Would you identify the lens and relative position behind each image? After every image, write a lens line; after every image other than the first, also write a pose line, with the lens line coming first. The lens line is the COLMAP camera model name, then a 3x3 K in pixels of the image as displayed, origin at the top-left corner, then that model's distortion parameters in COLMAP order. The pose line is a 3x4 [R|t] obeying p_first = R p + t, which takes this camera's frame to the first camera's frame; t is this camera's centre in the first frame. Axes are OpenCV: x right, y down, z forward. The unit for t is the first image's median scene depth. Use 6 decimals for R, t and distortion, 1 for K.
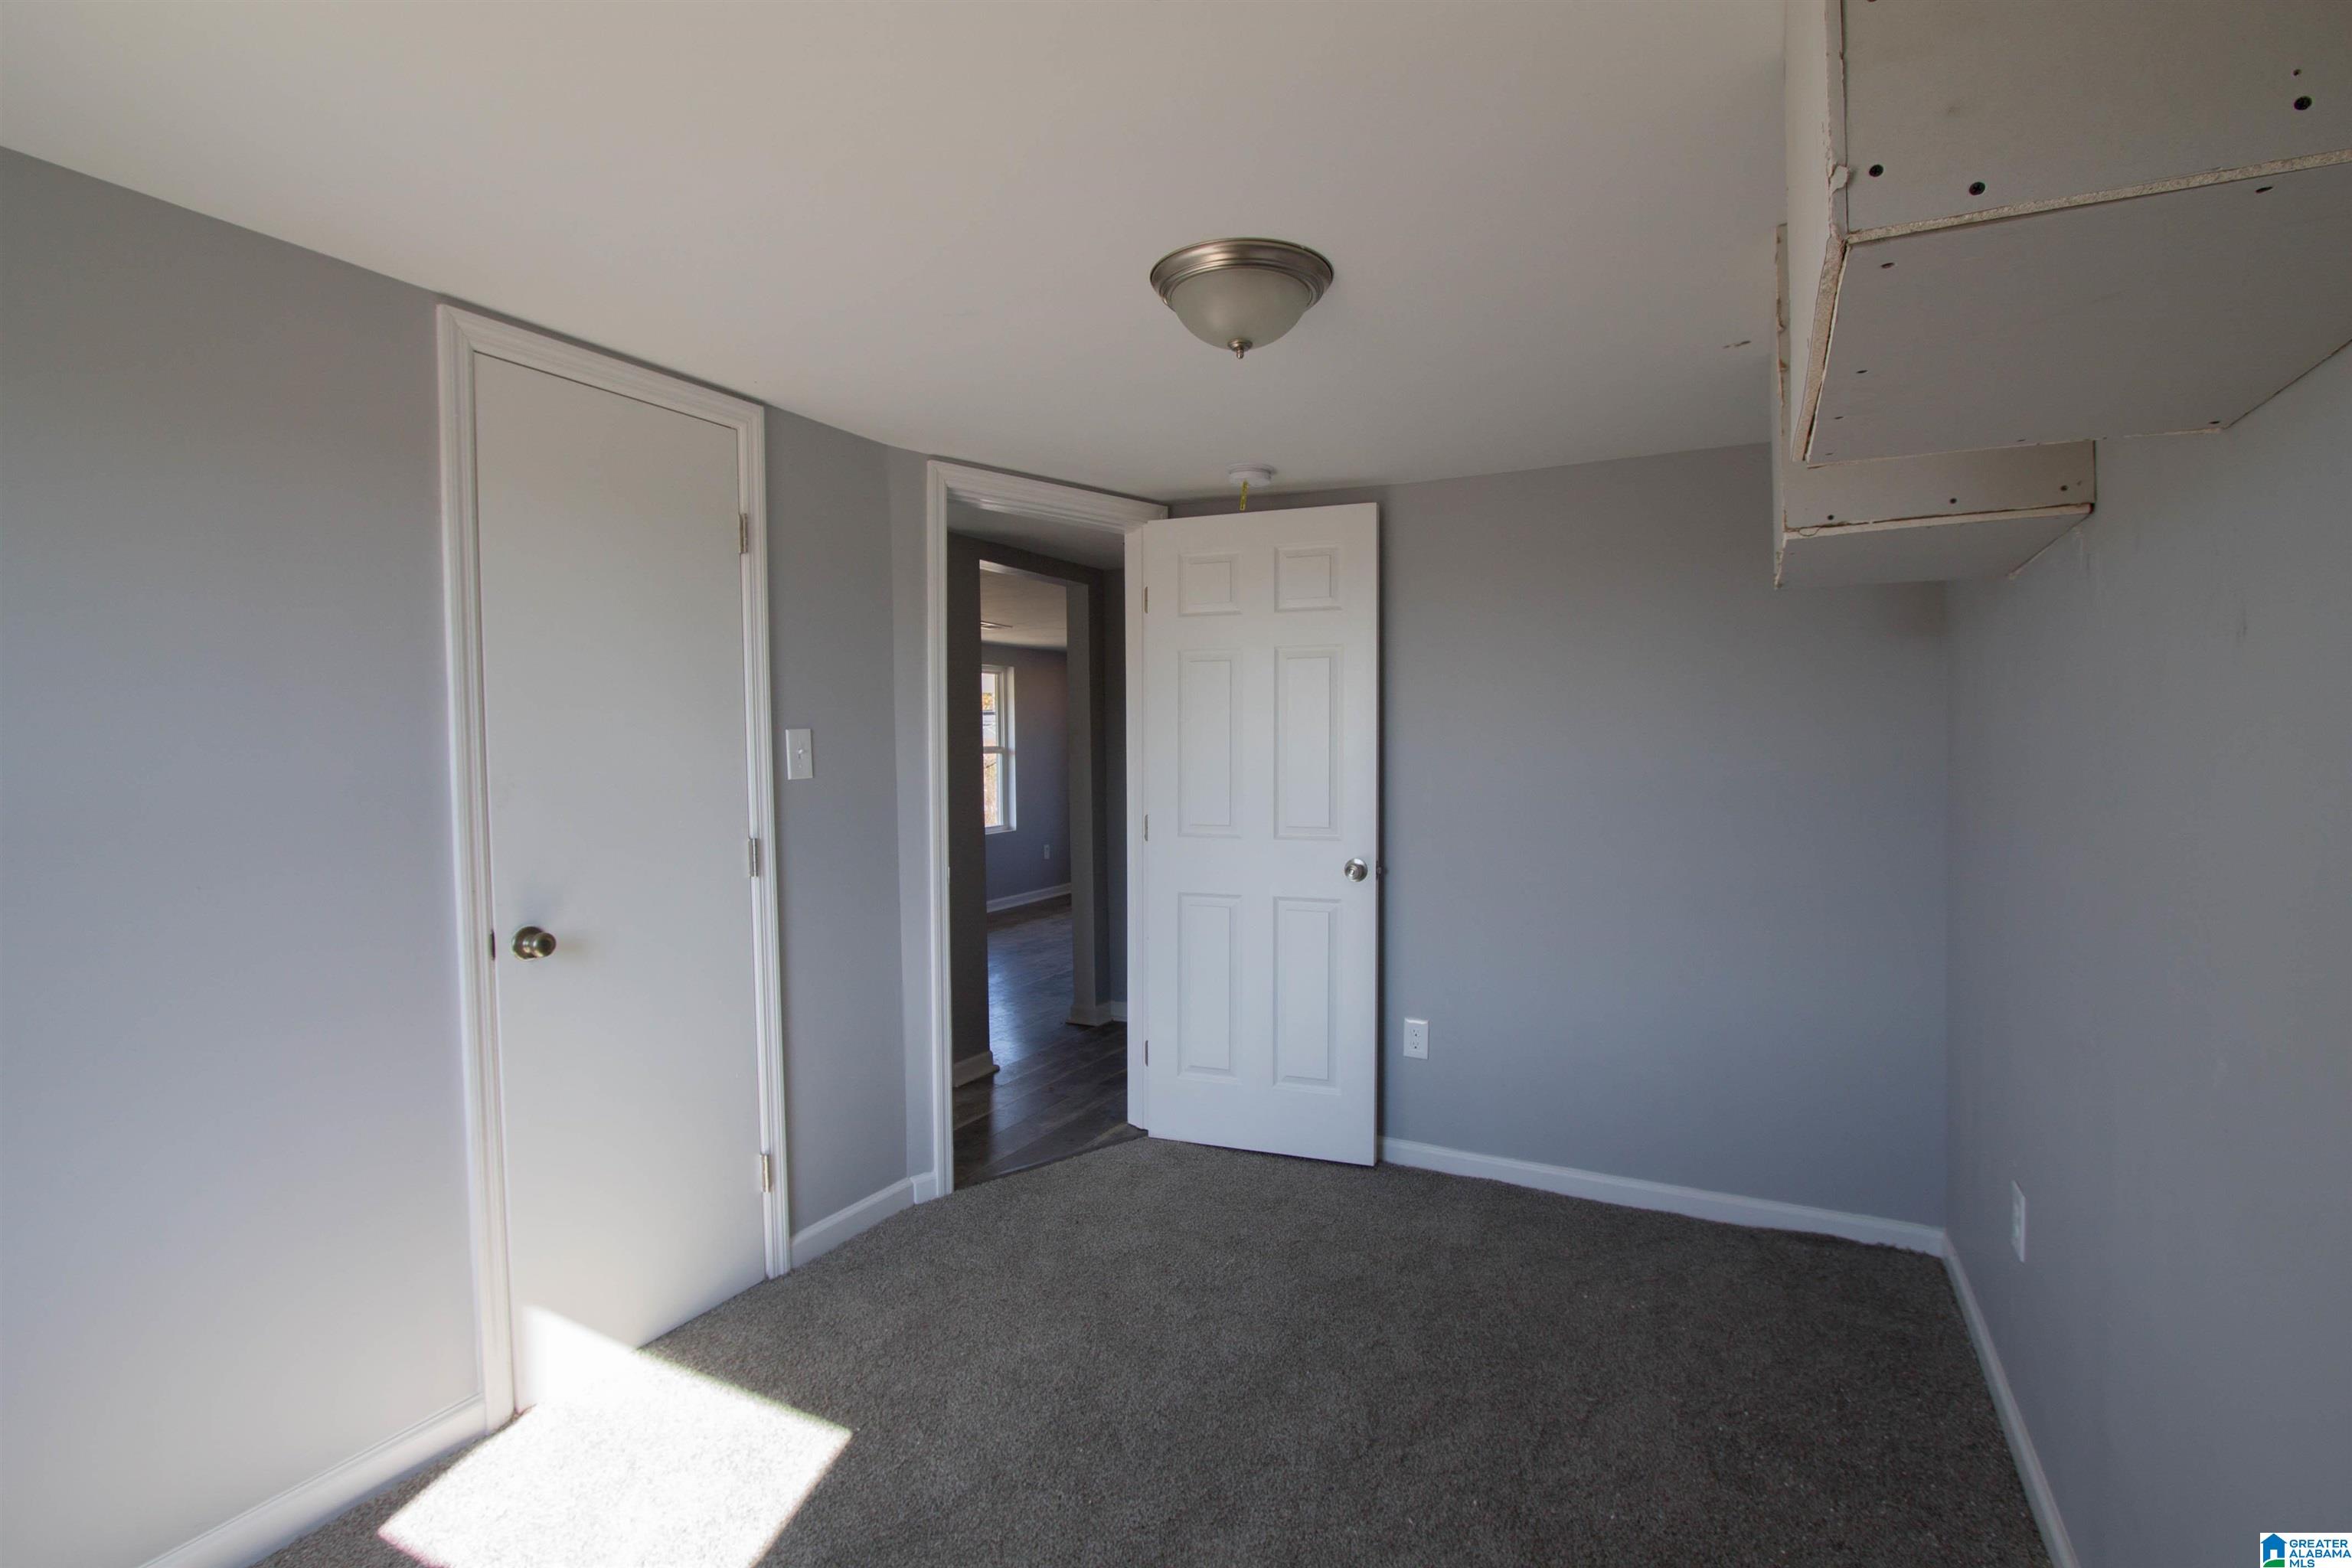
lens RADIAL K [[1110.0, 0, 1175.7], [0, 1110.0, 778.8], [0, 0, 1]] dist [-0.019954, 0.003735]
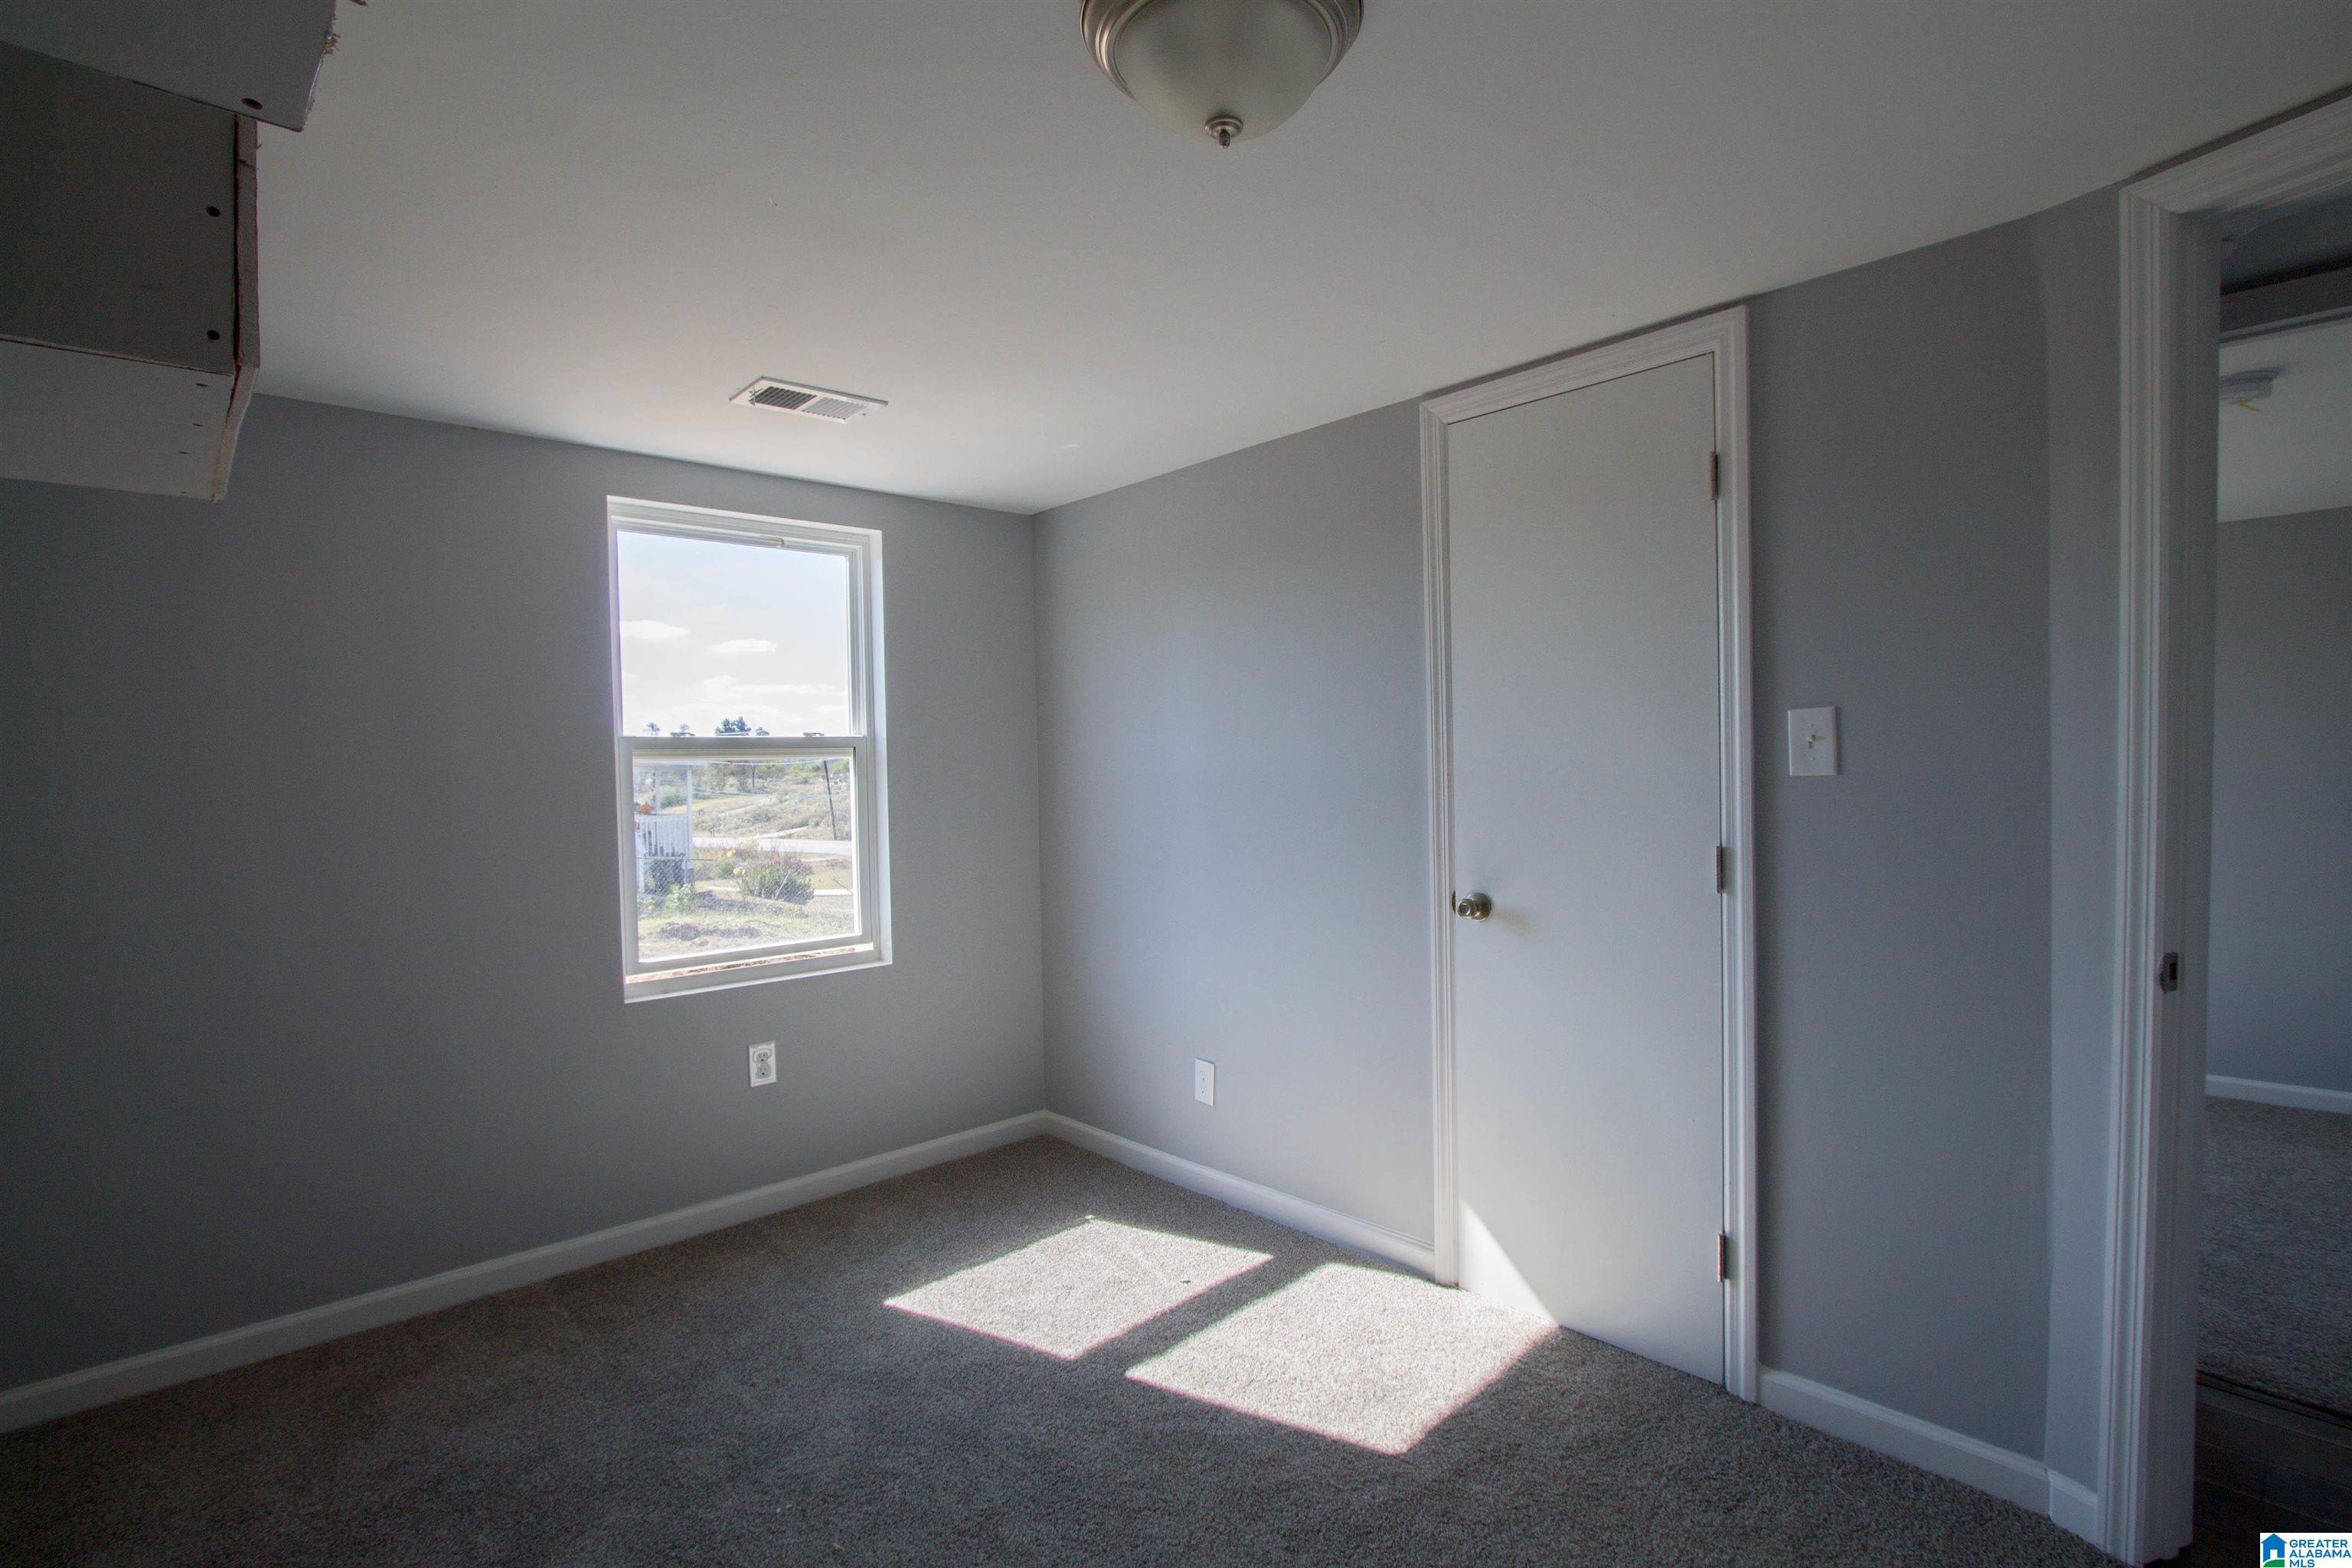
lens RADIAL K [[1110.0, 0, 1162.8], [0, 1110.0, 786.2], [0, 0, 1]] dist [-0.019954, 0.003735]
pose [[-0.337426, 0.036375, -0.940649, 0.433150], [-0.005184, 0.999166, 0.040497, -0.017625], [0.941338, 0.018541, -0.336956, 0.731877]]
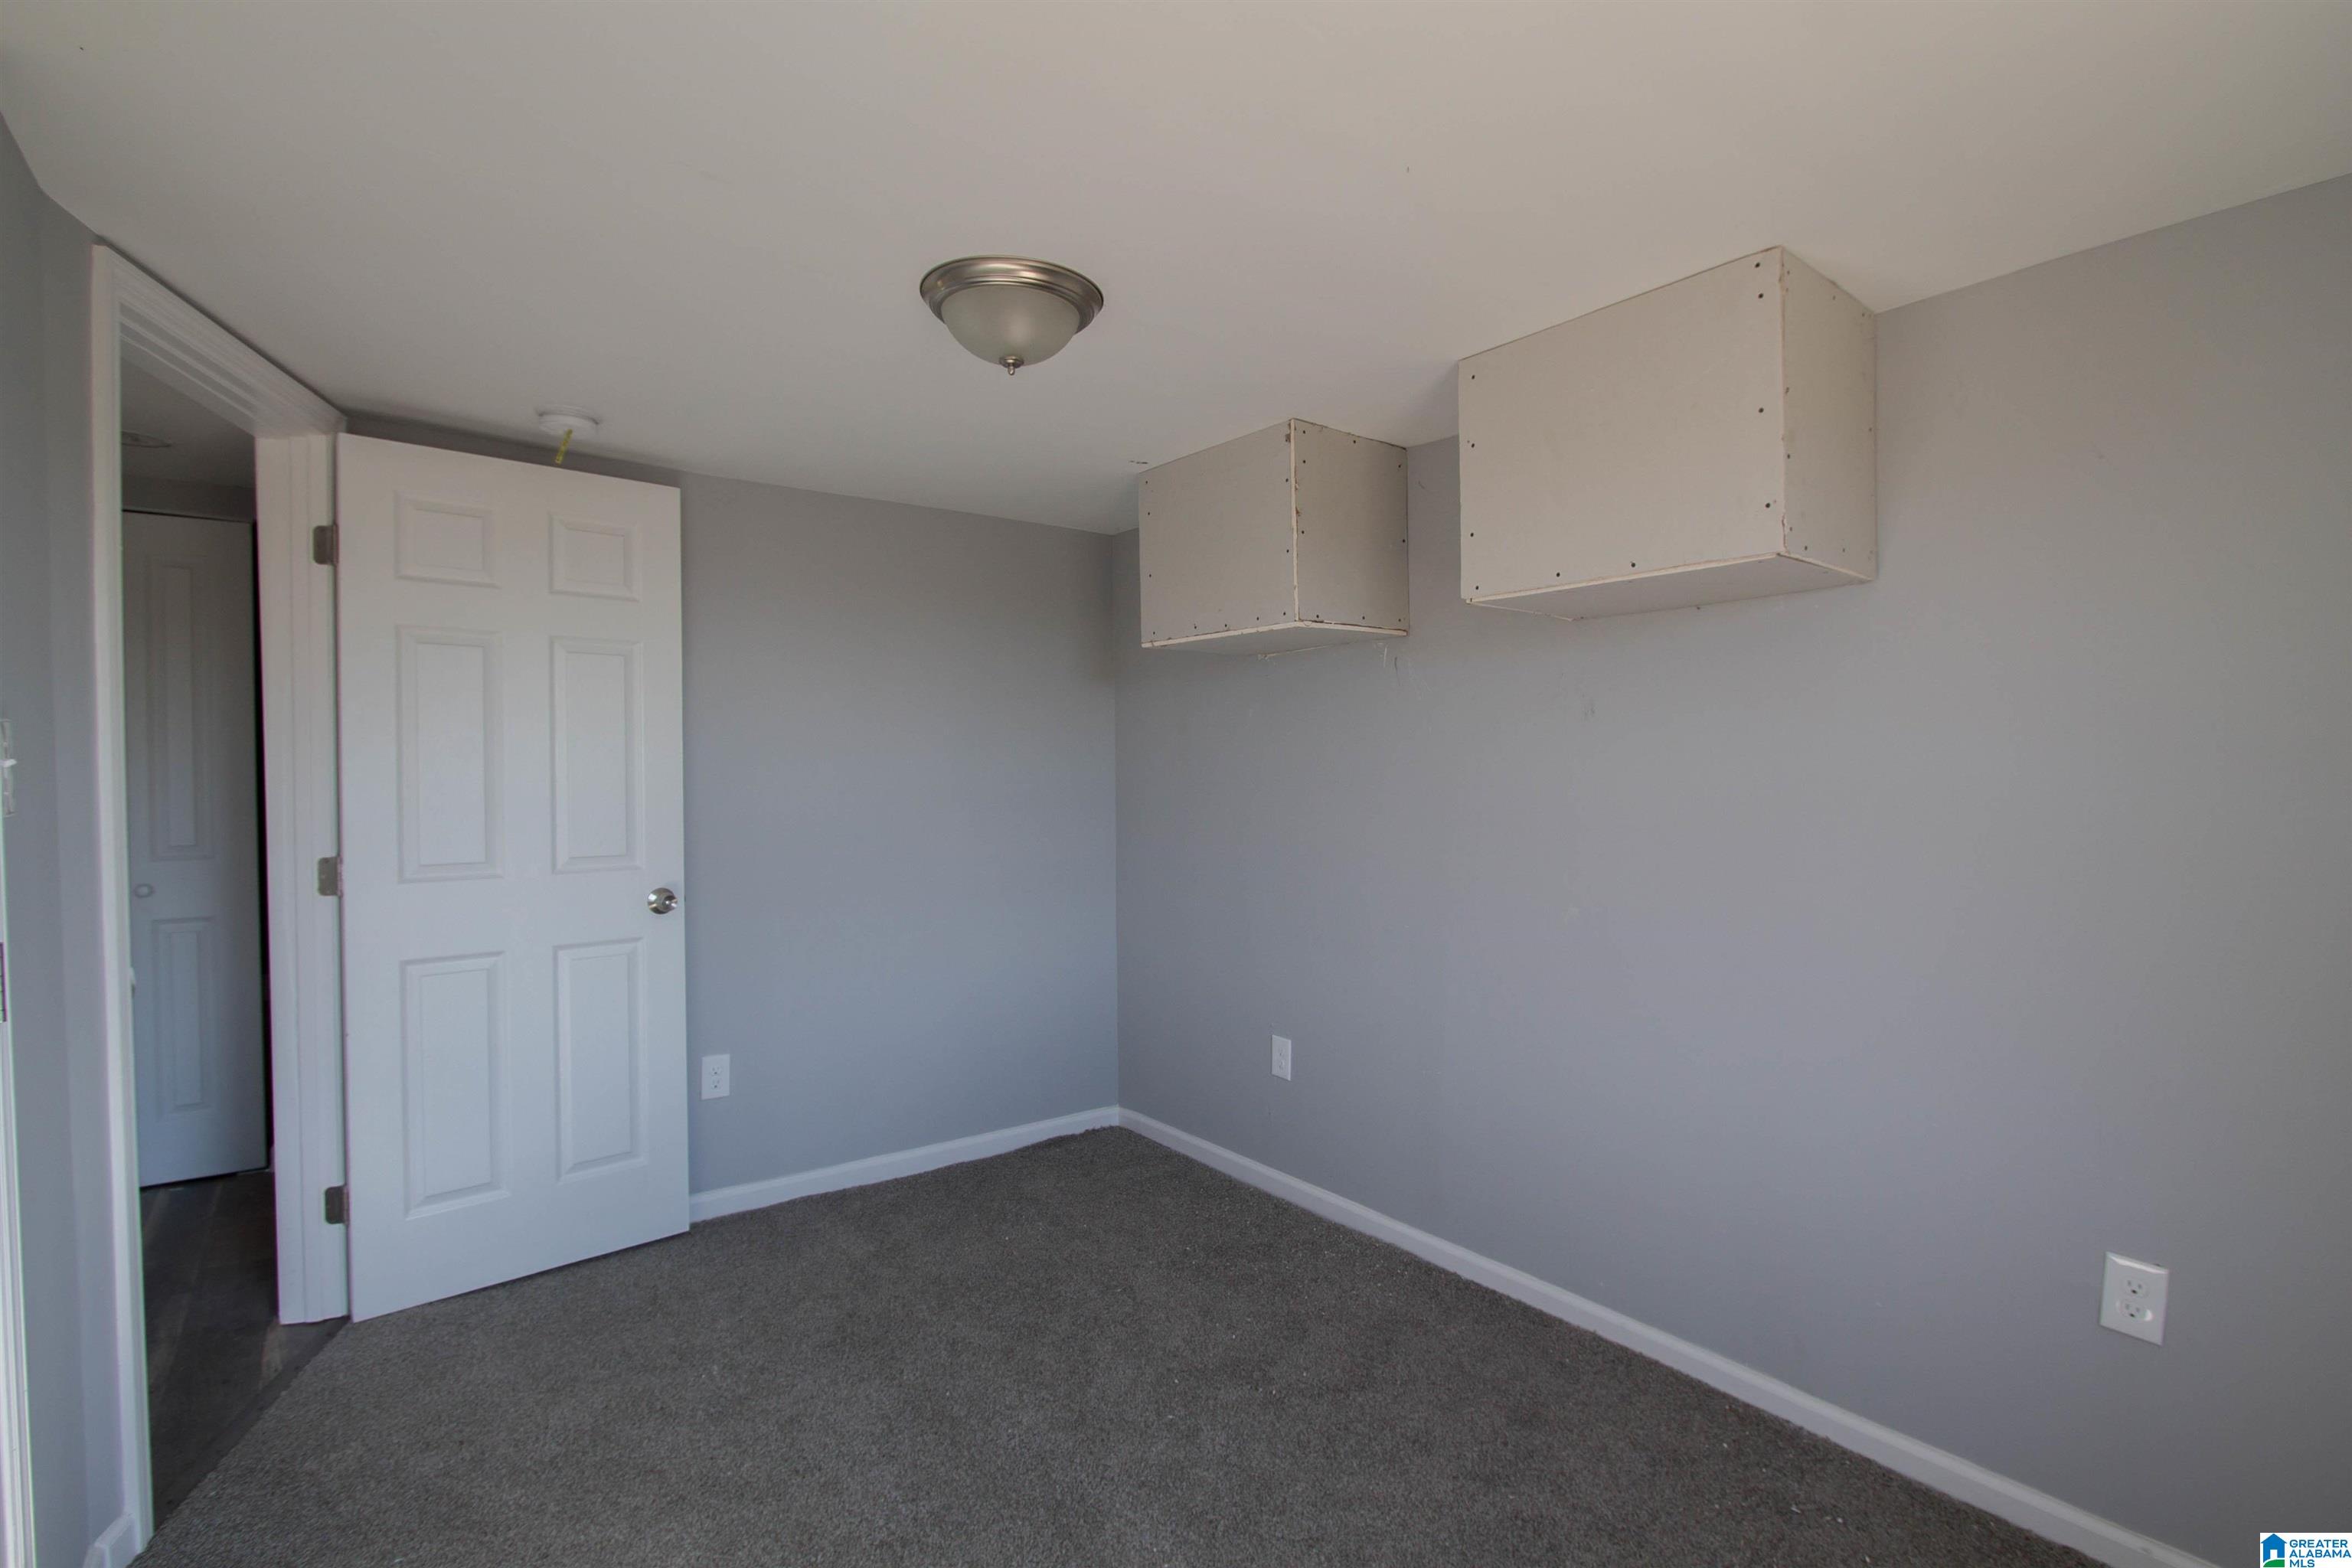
lens RADIAL K [[1110.0, 0, 1181.6], [0, 1110.0, 770.6], [0, 0, 1]] dist [-0.019954, 0.003735]
pose [[0.420723, 0.002319, 0.907186, -0.487091], [0.022257, 0.999669, -0.012877, -0.000380], [-0.906916, 0.025610, 0.420532, 0.271710]]
